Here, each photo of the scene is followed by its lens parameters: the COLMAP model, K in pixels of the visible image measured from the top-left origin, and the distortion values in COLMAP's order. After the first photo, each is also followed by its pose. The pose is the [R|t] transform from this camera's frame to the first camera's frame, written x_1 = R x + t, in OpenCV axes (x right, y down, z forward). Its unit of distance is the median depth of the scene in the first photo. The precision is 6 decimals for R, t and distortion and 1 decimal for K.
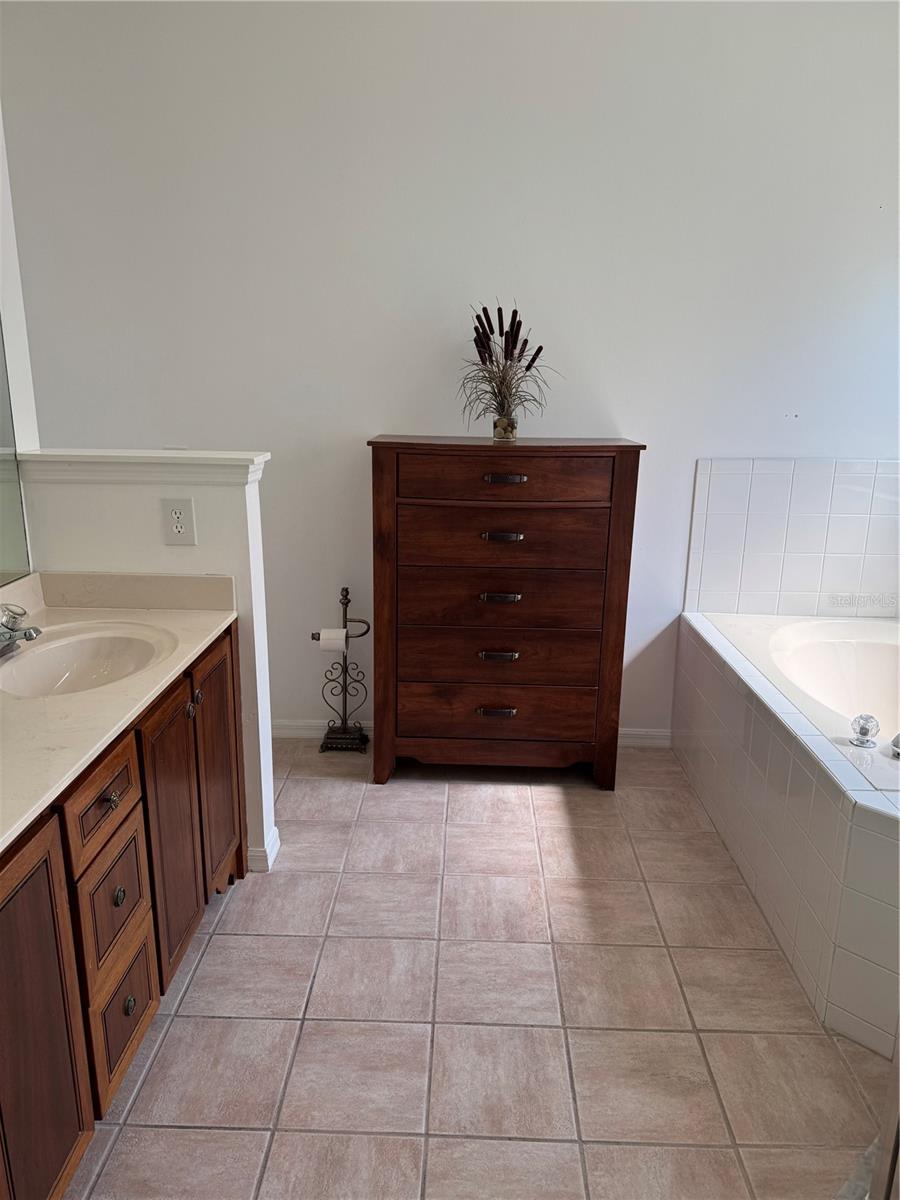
lens RADIAL K [[849.1, 0, 454.5], [0, 849.1, 605.9], [0, 0, 1]] dist [0.101121, -0.167676]
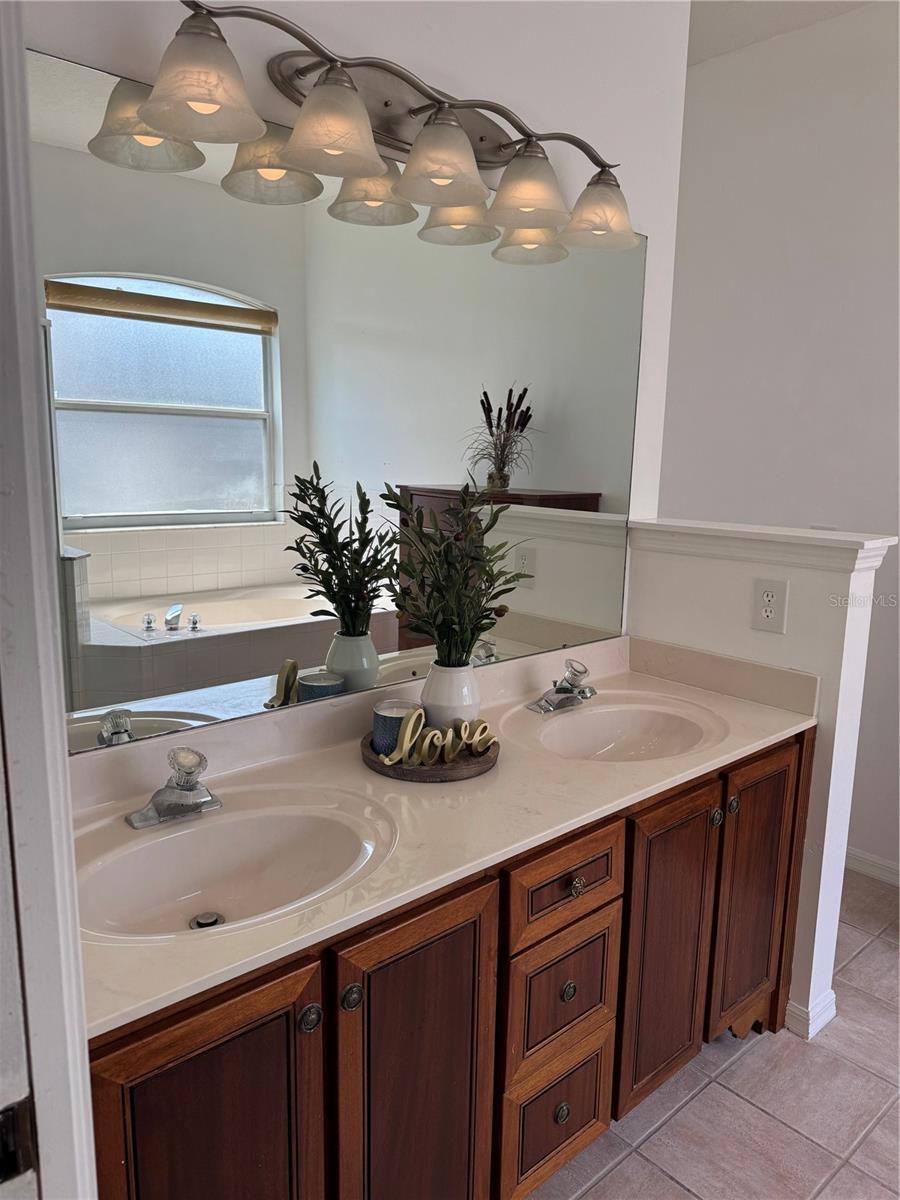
lens RADIAL K [[836.2, 0, 450.0], [0, 836.2, 600.0], [0, 0, 1]] dist [0.043407, -0.052116]
pose [[0.678090, 0.129087, -0.723554, 0.091805], [-0.197955, 0.980153, -0.010651, -0.029275], [0.707819, 0.150453, 0.690185, 0.161458]]
